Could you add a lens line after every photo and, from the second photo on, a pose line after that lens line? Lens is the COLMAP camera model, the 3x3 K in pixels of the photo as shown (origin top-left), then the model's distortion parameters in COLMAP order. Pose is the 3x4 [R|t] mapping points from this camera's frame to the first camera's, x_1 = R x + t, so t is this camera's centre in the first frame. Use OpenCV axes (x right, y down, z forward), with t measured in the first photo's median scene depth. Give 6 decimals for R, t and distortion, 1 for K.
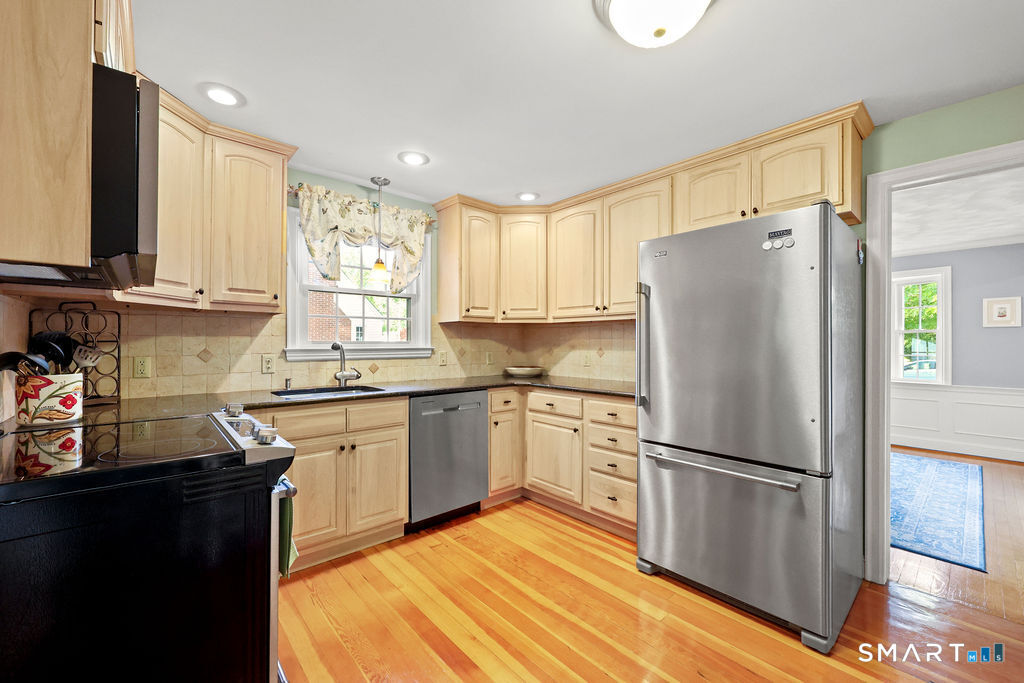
lens RADIAL K [[411.7, 0, 510.4], [0, 411.7, 343.8], [0, 0, 1]] dist [-0.003193, -0.000246]
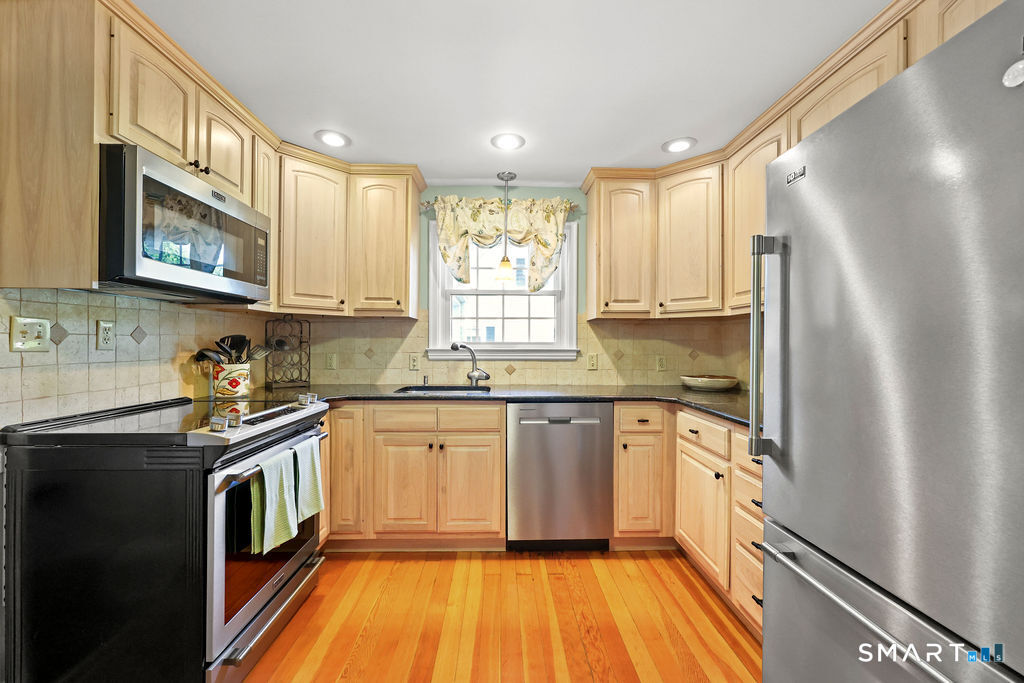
lens RADIAL K [[411.7, 0, 510.4], [0, 411.7, 343.8], [0, 0, 1]] dist [-0.003193, -0.000246]
pose [[0.765858, 0.001132, -0.643009, 0.327996], [-0.003744, 0.999989, -0.002700, 0.001048], [0.642999, 0.004475, 0.765854, 0.278731]]
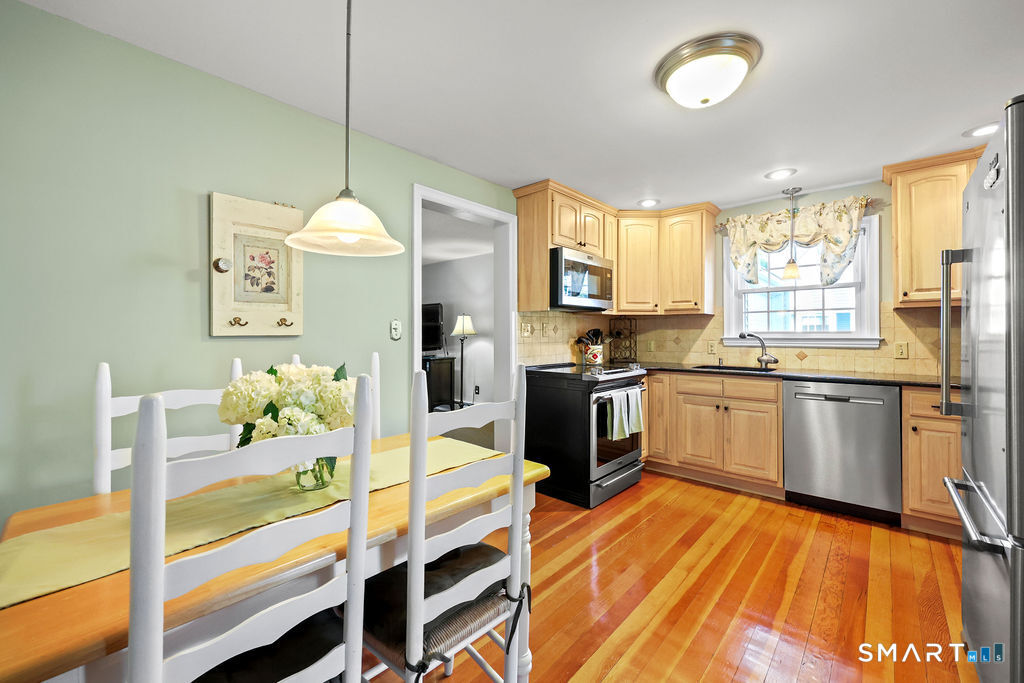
lens RADIAL K [[415.4, 0, 508.3], [0, 415.4, 331.5], [0, 0, 1]] dist [-0.001397, 0.000027]
pose [[0.112773, -0.008149, -0.993587, 0.766738], [-0.000700, 0.999965, -0.008281, 0.004484], [0.993621, 0.001630, 0.112764, 0.096326]]
